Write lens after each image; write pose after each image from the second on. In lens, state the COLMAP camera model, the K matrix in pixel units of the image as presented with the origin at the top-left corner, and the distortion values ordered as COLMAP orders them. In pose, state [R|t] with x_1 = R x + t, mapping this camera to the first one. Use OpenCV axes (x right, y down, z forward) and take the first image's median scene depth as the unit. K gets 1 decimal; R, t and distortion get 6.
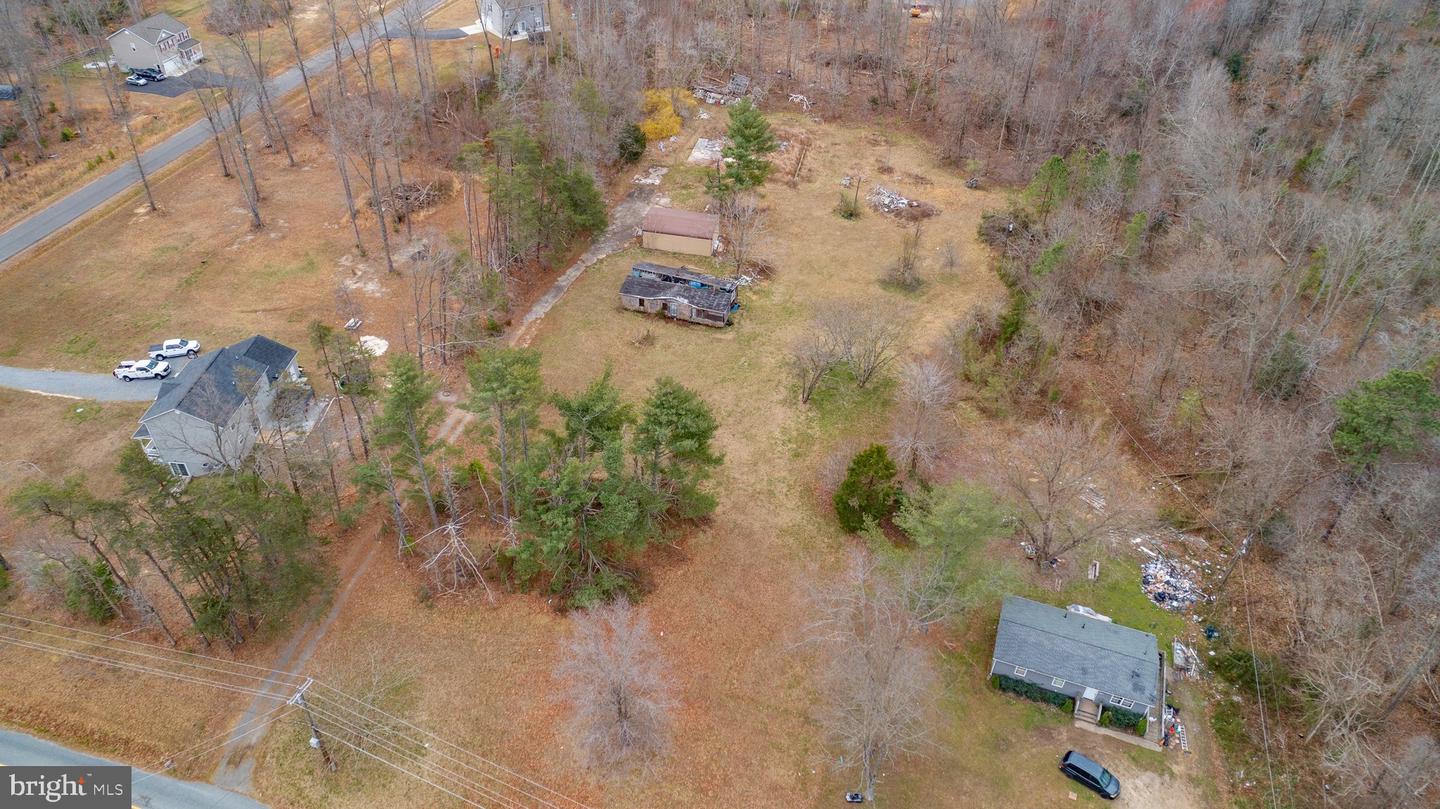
lens RADIAL K [[969.1, 0, 721.3], [0, 969.1, 405.2], [0, 0, 1]] dist [-0.009714, 0.008265]
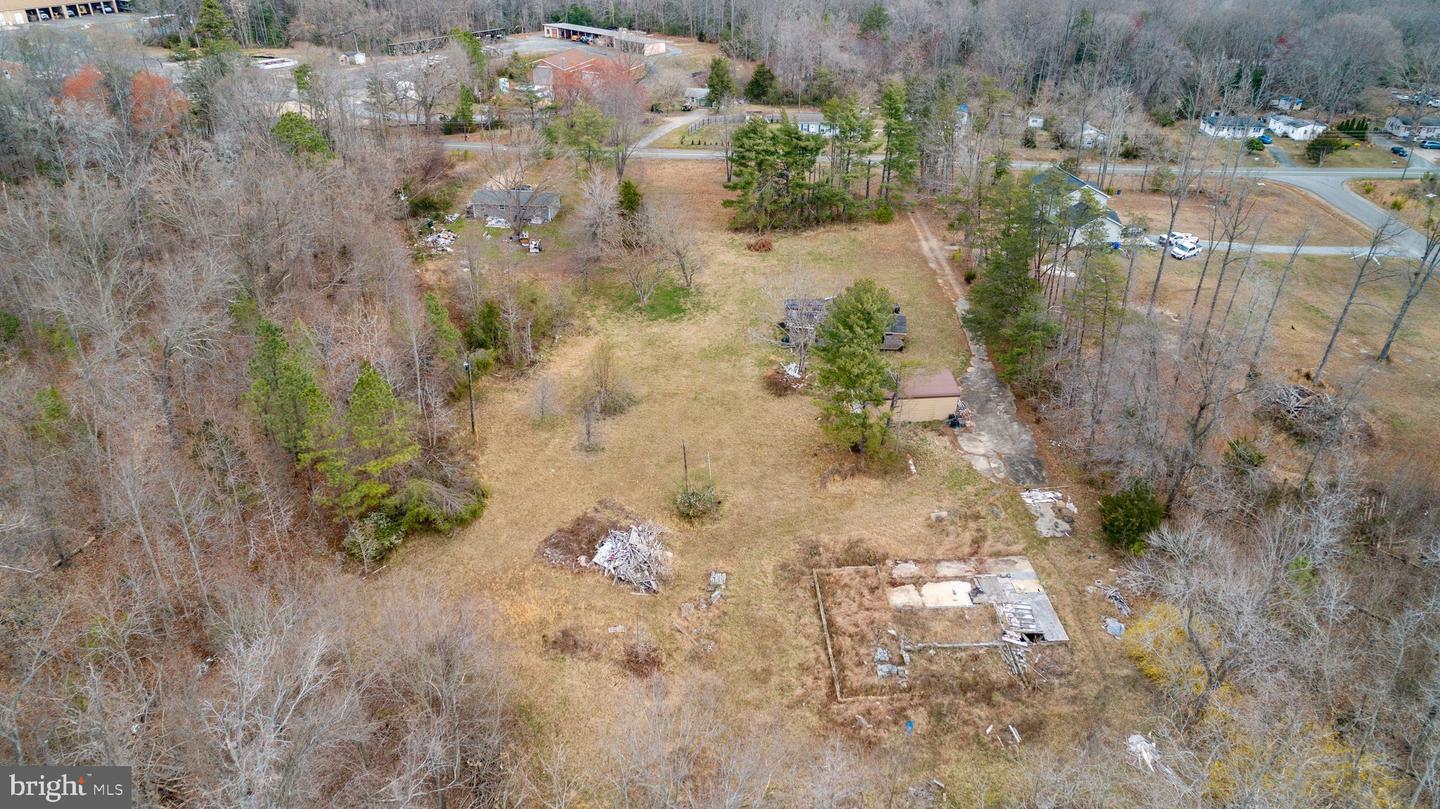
lens RADIAL K [[969.1, 0, 719.5], [0, 969.1, 404.3], [0, 0, 1]] dist [-0.009714, 0.008265]
pose [[-0.968829, 0.088720, -0.231300, 0.308498], [-0.182732, 0.374498, 0.909044, -0.948738], [0.167271, 0.922974, -0.346612, 1.421441]]
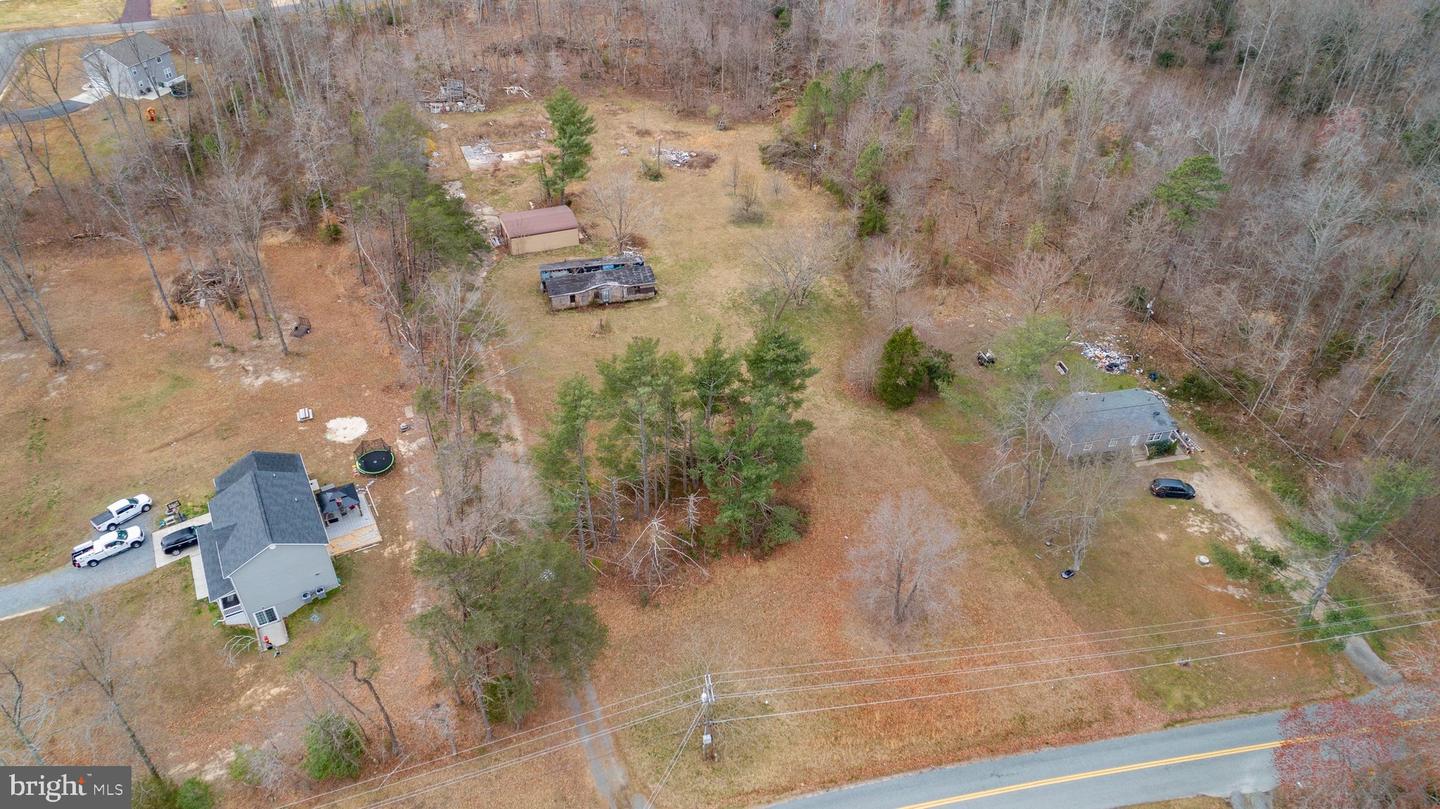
lens RADIAL K [[969.1, 0, 720.5], [0, 969.1, 402.0], [0, 0, 1]] dist [-0.009714, 0.008265]
pose [[0.838311, -0.345177, 0.422004, -0.423702], [0.339713, 0.936130, 0.090864, -0.044651], [-0.426415, 0.067188, 0.902029, 0.023326]]
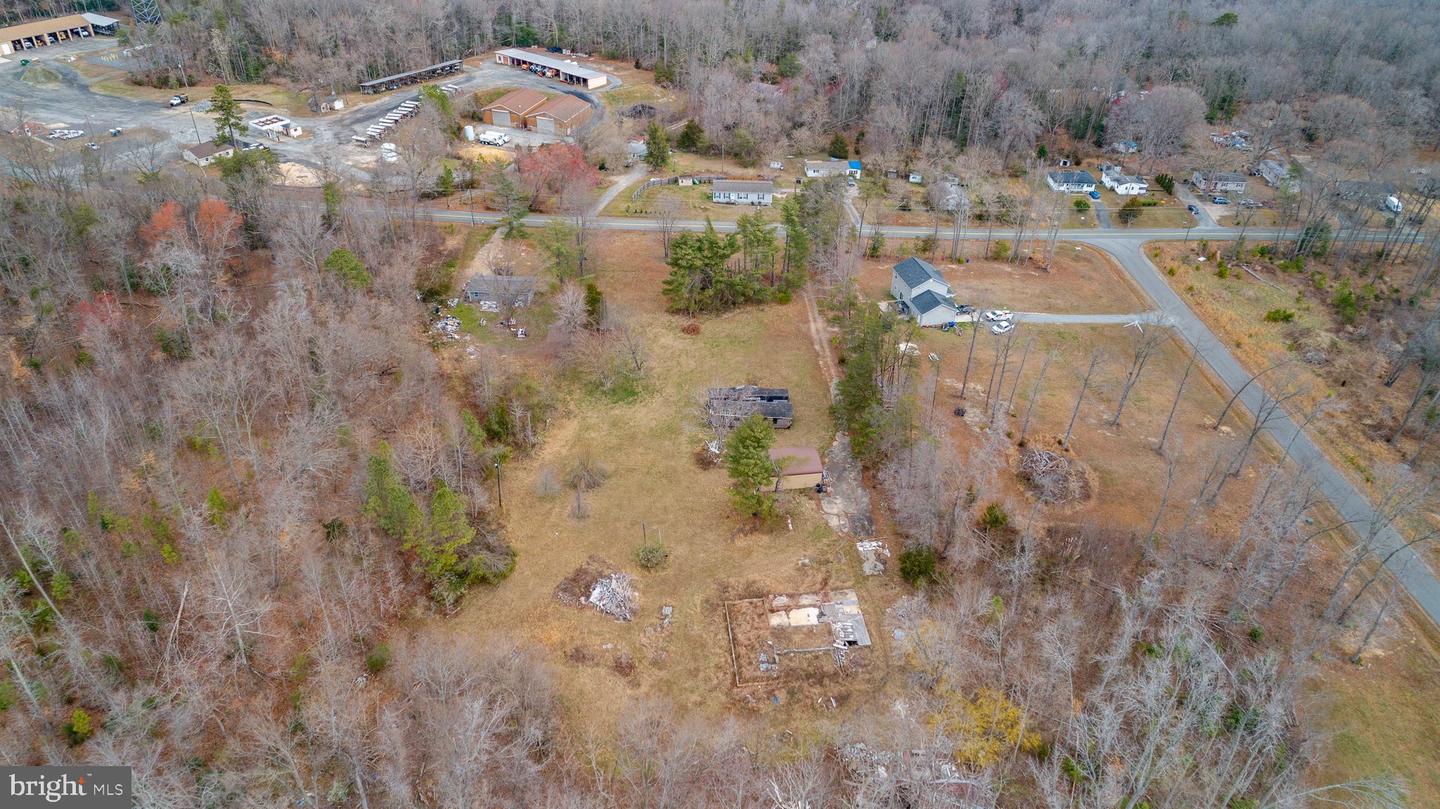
lens RADIAL K [[969.1, 0, 717.8], [0, 969.1, 404.0], [0, 0, 1]] dist [-0.009714, 0.008265]
pose [[-0.951301, 0.129758, -0.279625, 0.387561], [-0.230700, 0.301972, 0.924981, -1.395159], [0.204463, 0.944445, -0.257331, 1.374218]]
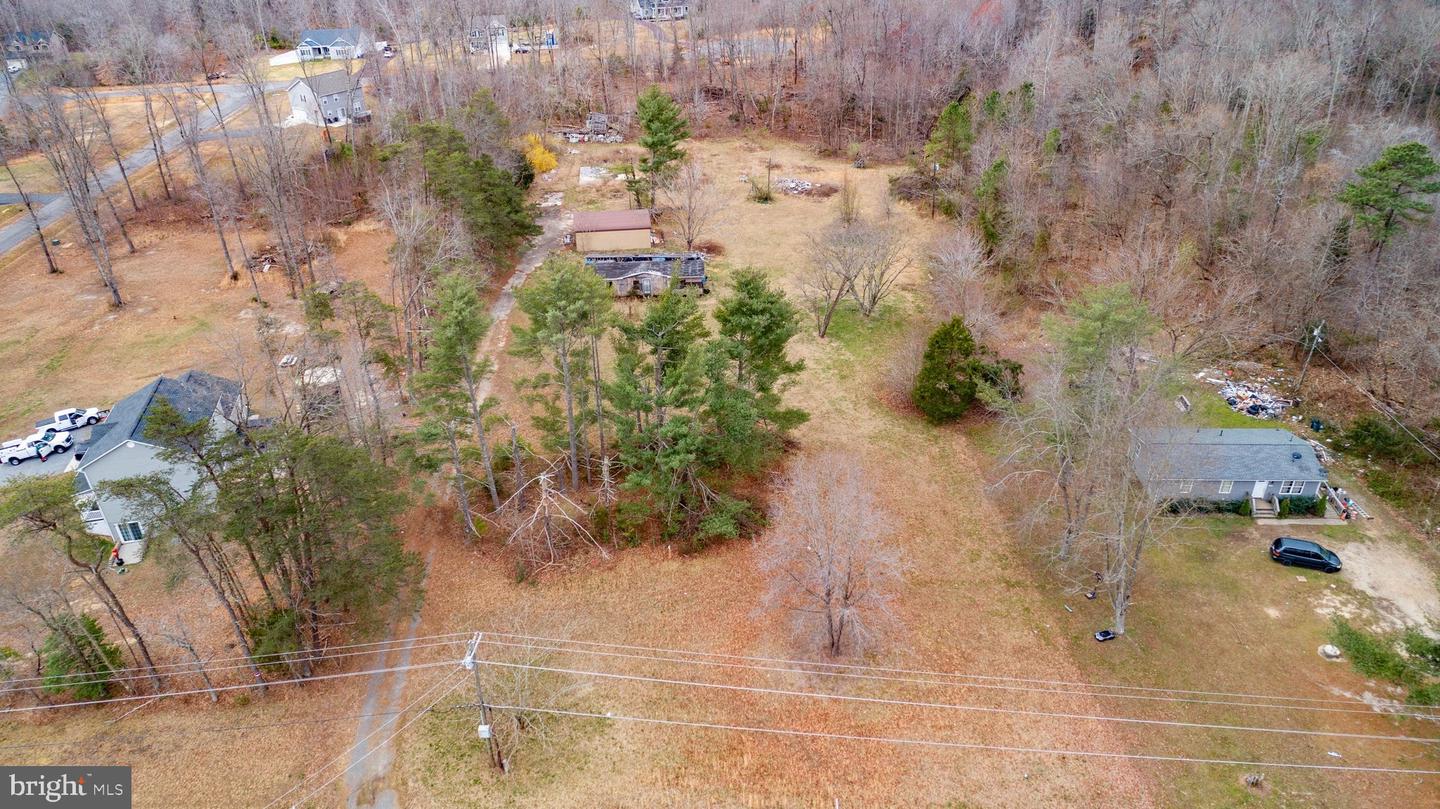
lens RADIAL K [[969.1, 0, 720.9], [0, 969.1, 404.1], [0, 0, 1]] dist [-0.009714, 0.008265]
pose [[0.953586, -0.196869, 0.227853, -0.215517], [0.228063, 0.966274, -0.119587, 0.137915], [-0.196625, 0.166001, 0.966324, 0.110493]]
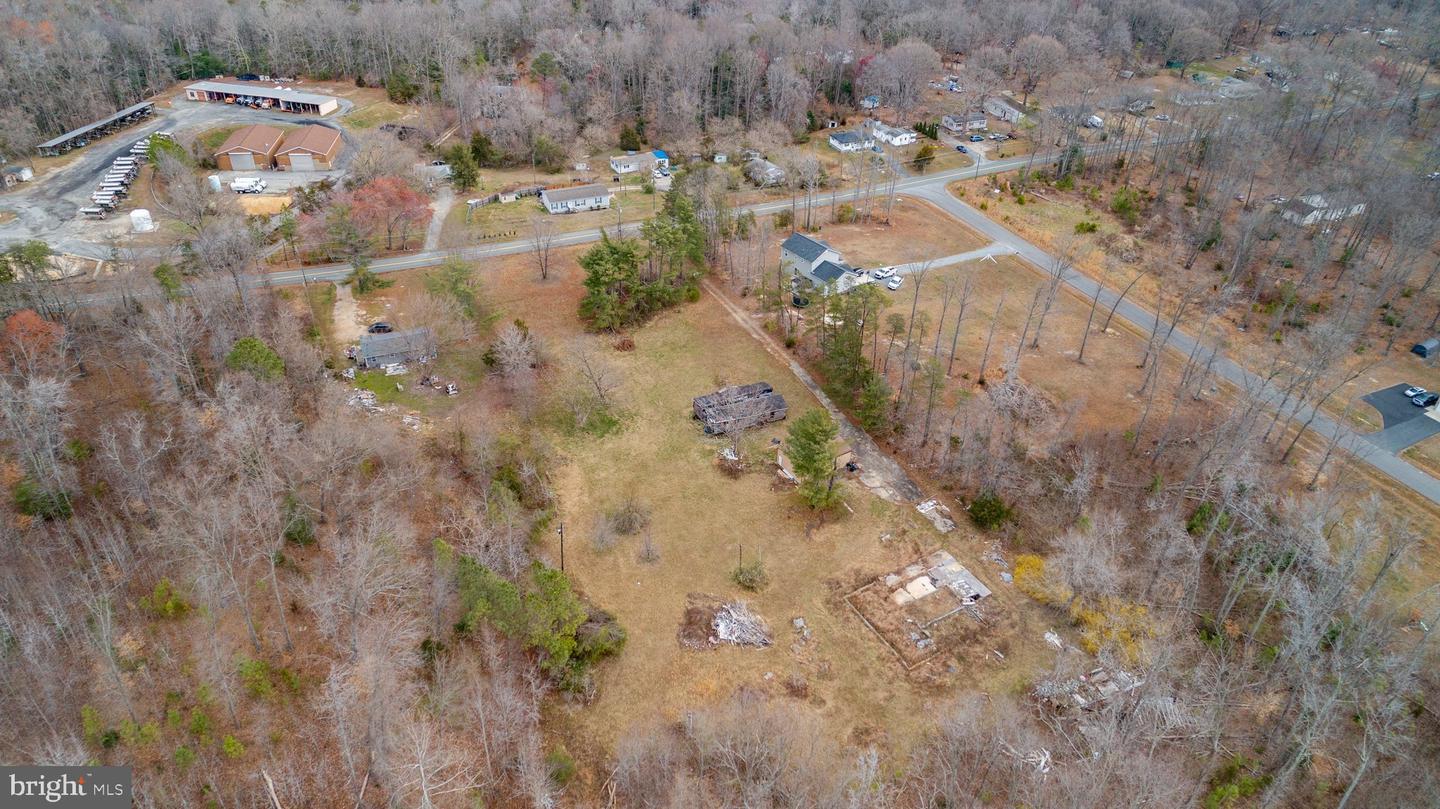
lens RADIAL K [[969.1, 0, 715.9], [0, 969.1, 403.8], [0, 0, 1]] dist [-0.009714, 0.008265]
pose [[-0.743019, 0.338748, -0.577211, 0.774291], [-0.457077, 0.373150, 0.807366, -1.216956], [0.488879, 0.863718, -0.122423, 1.177414]]
